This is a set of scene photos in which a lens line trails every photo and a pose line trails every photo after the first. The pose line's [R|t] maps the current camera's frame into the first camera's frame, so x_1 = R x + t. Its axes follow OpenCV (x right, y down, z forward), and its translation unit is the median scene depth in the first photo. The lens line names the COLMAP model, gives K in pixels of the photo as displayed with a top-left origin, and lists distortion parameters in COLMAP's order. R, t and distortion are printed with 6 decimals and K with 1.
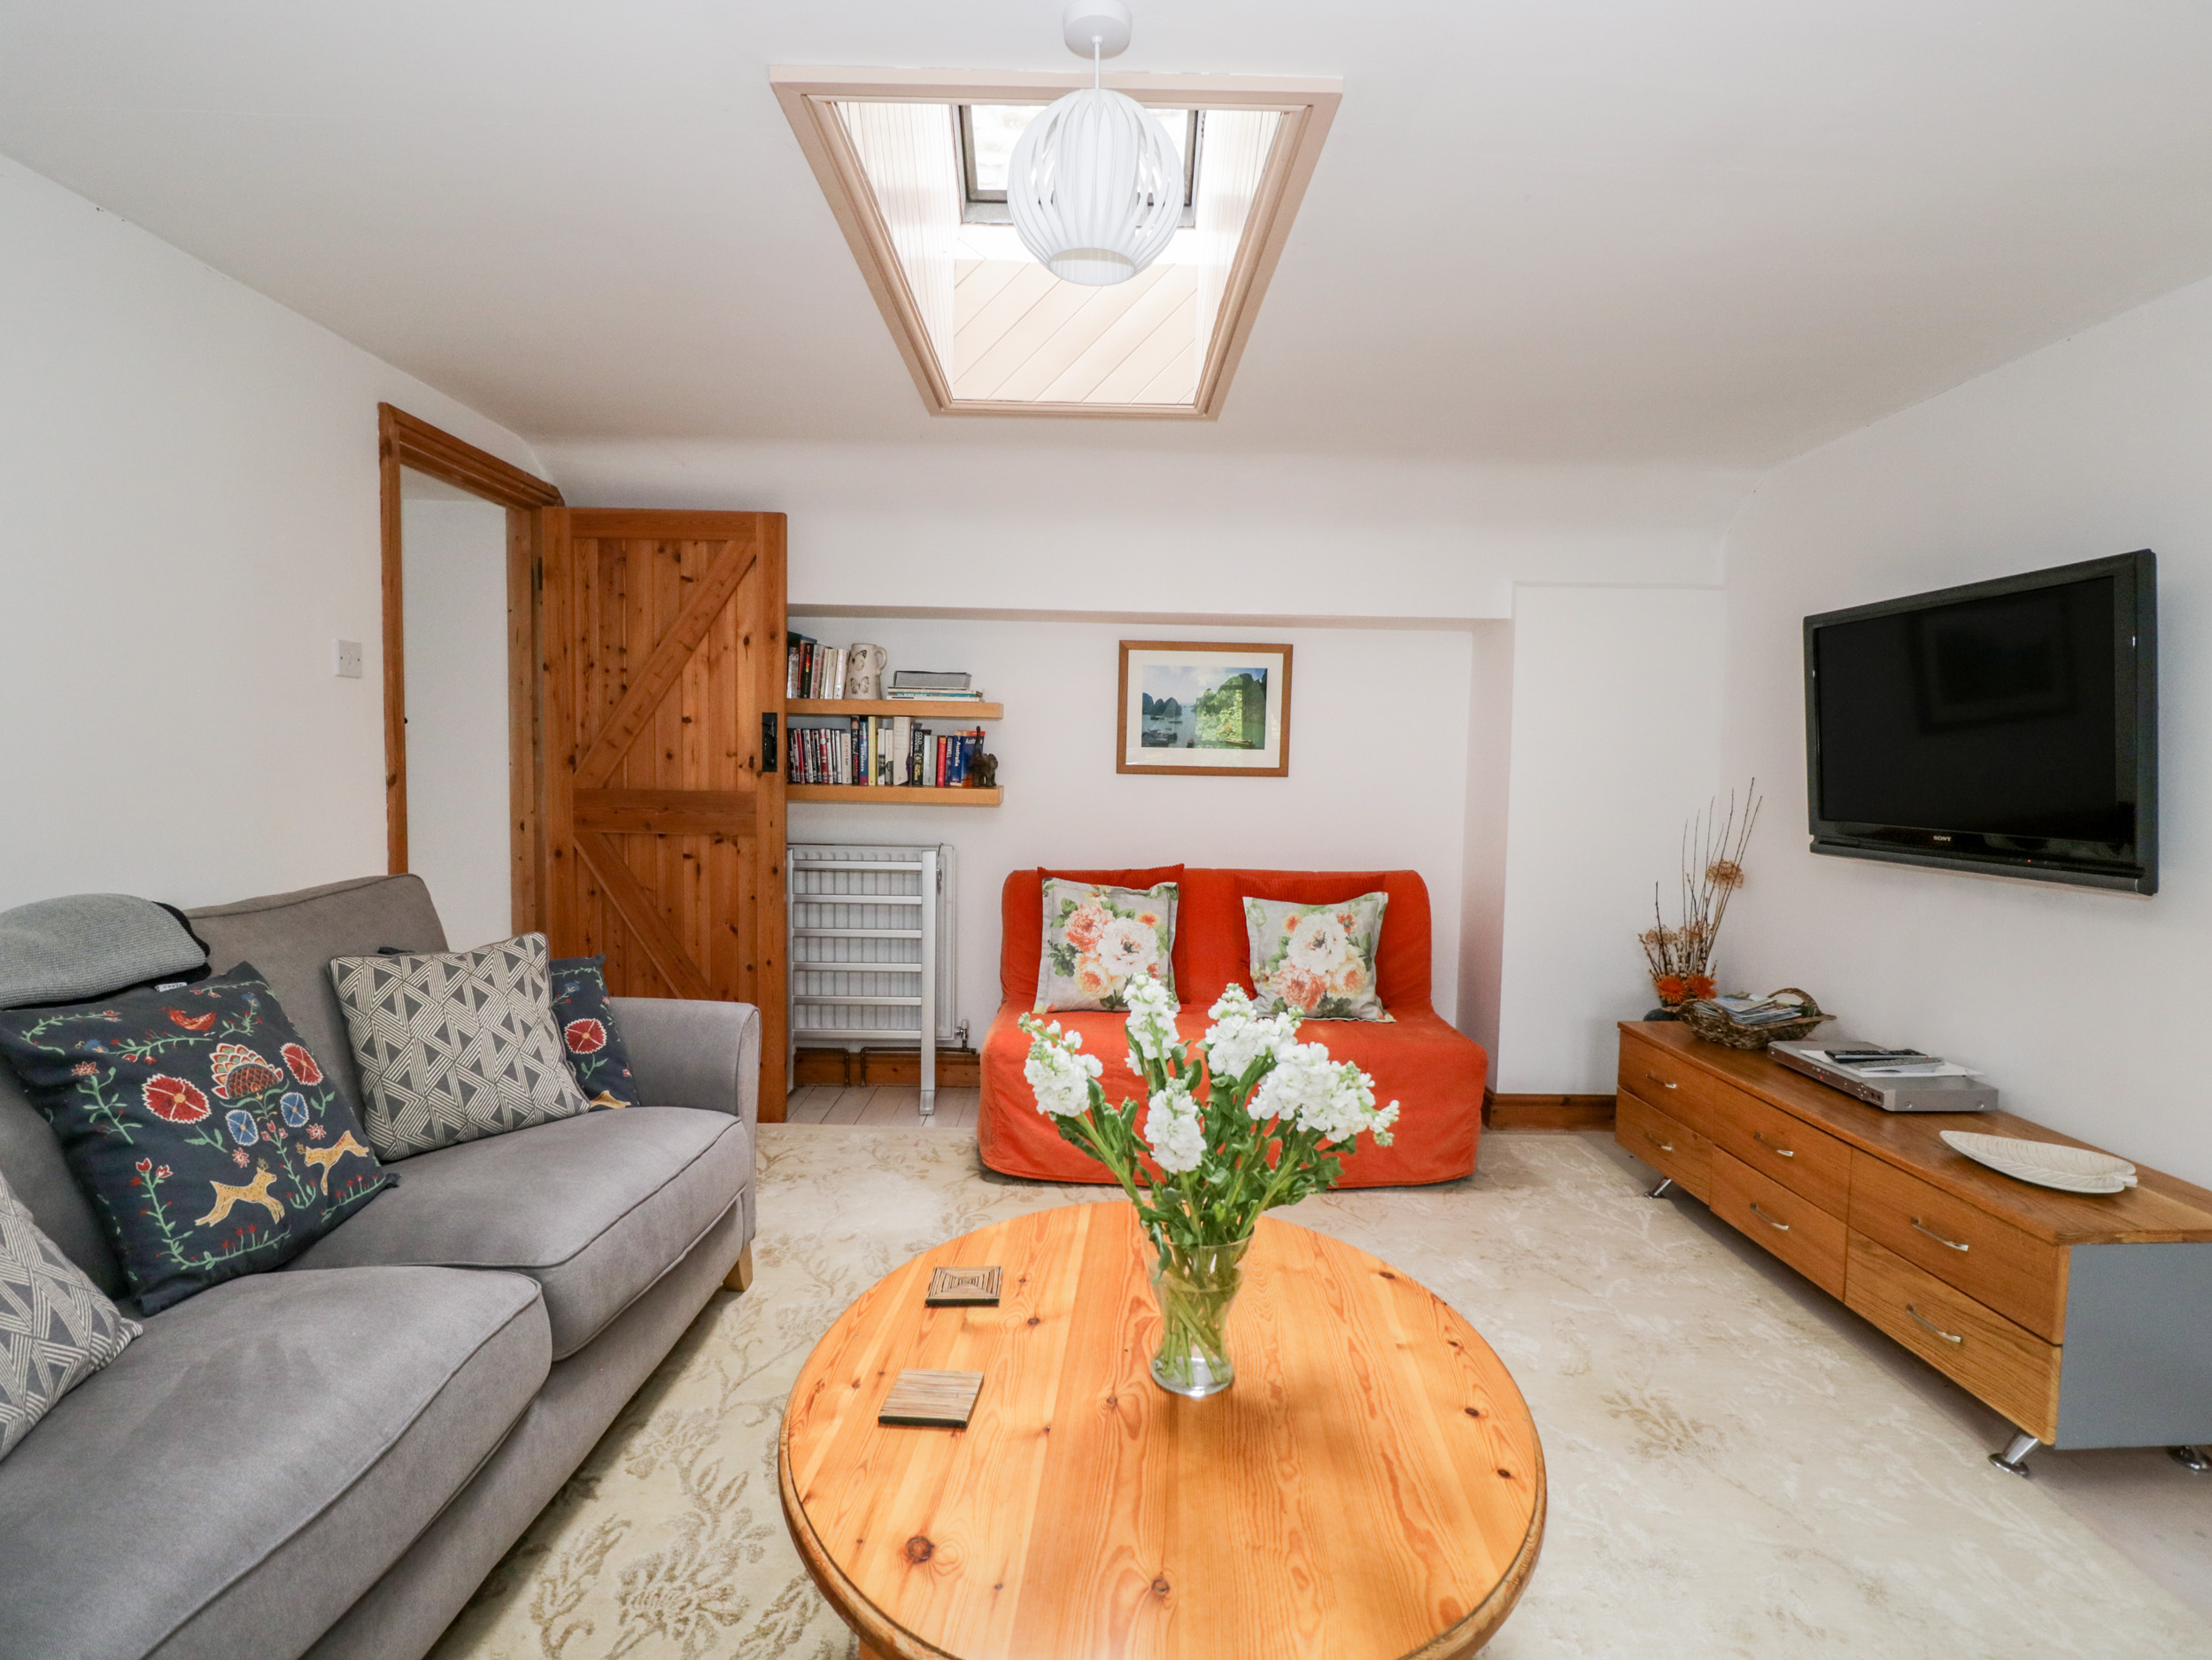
lens RADIAL K [[1131.8, 0, 1106.0], [0, 1131.8, 830.0], [0, 0, 1]] dist [-0.000191, -0.013883]
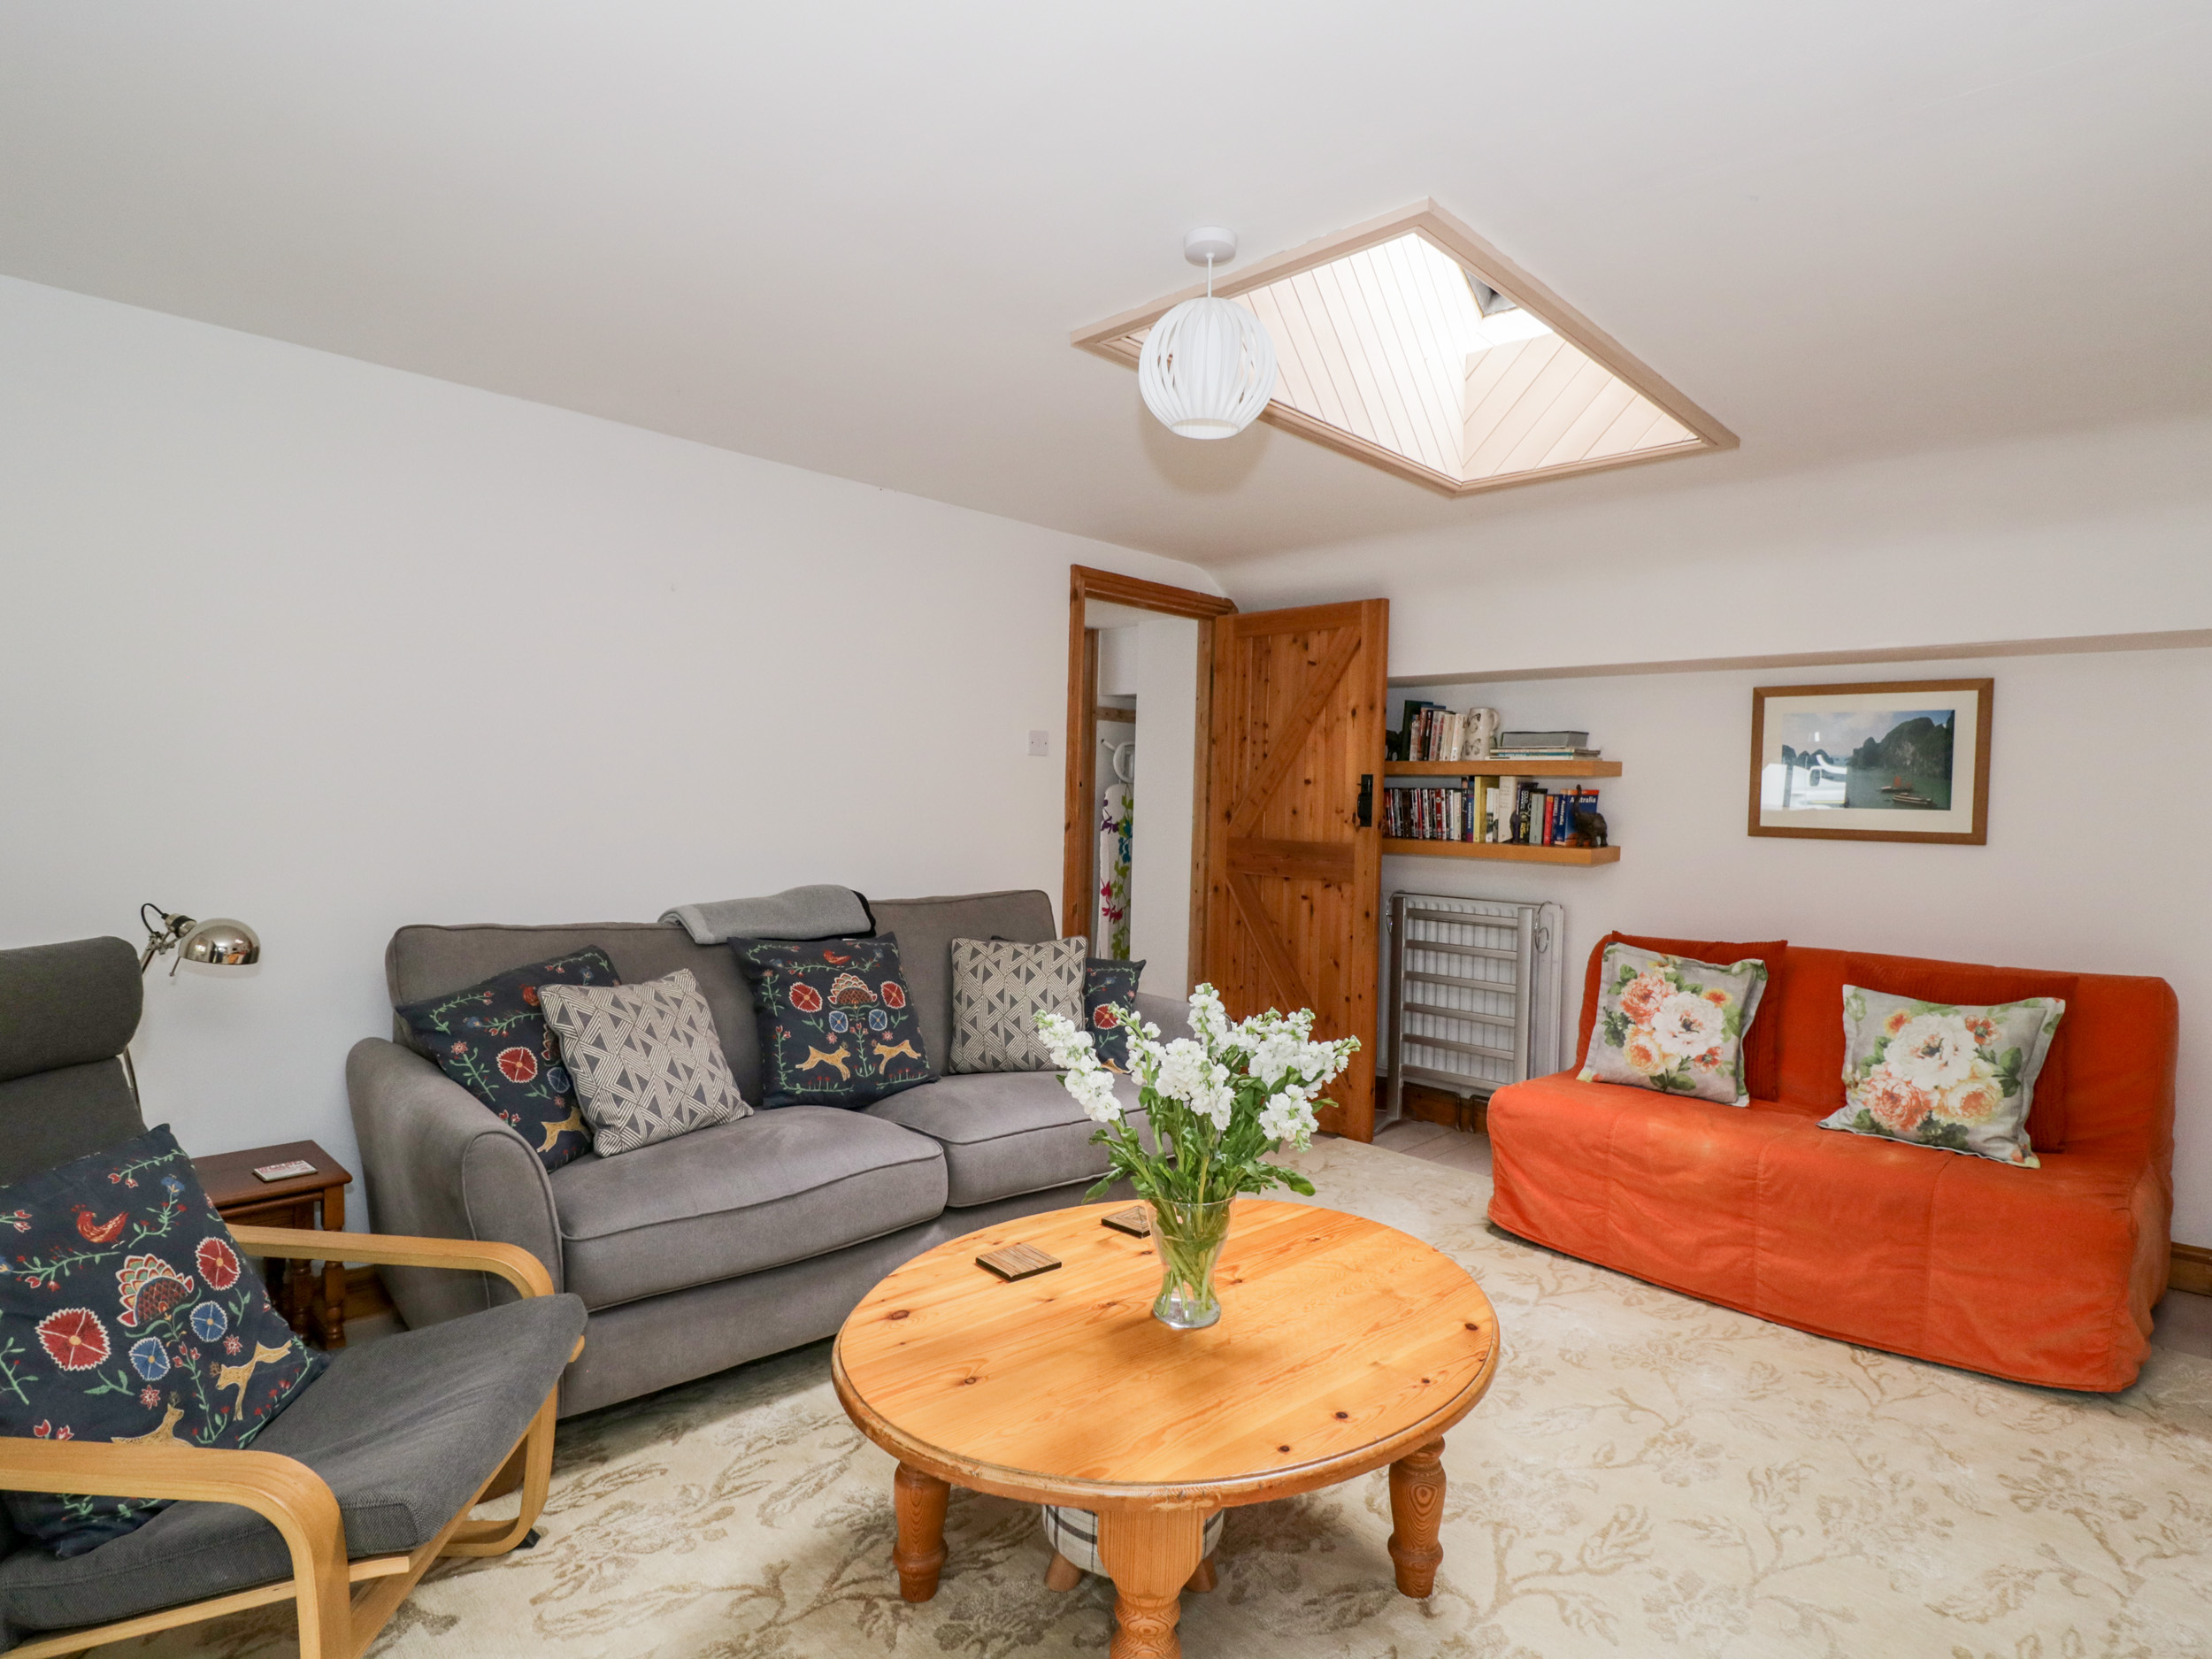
lens RADIAL K [[1131.9, 0, 1106.0], [0, 1131.9, 829.5], [0, 0, 1]] dist [-0.000191, -0.013883]
pose [[0.716121, 0.018381, -0.697734, 0.315033], [-0.055883, 0.997954, -0.031065, 0.000963], [0.695735, 0.061237, 0.715683, 0.012365]]
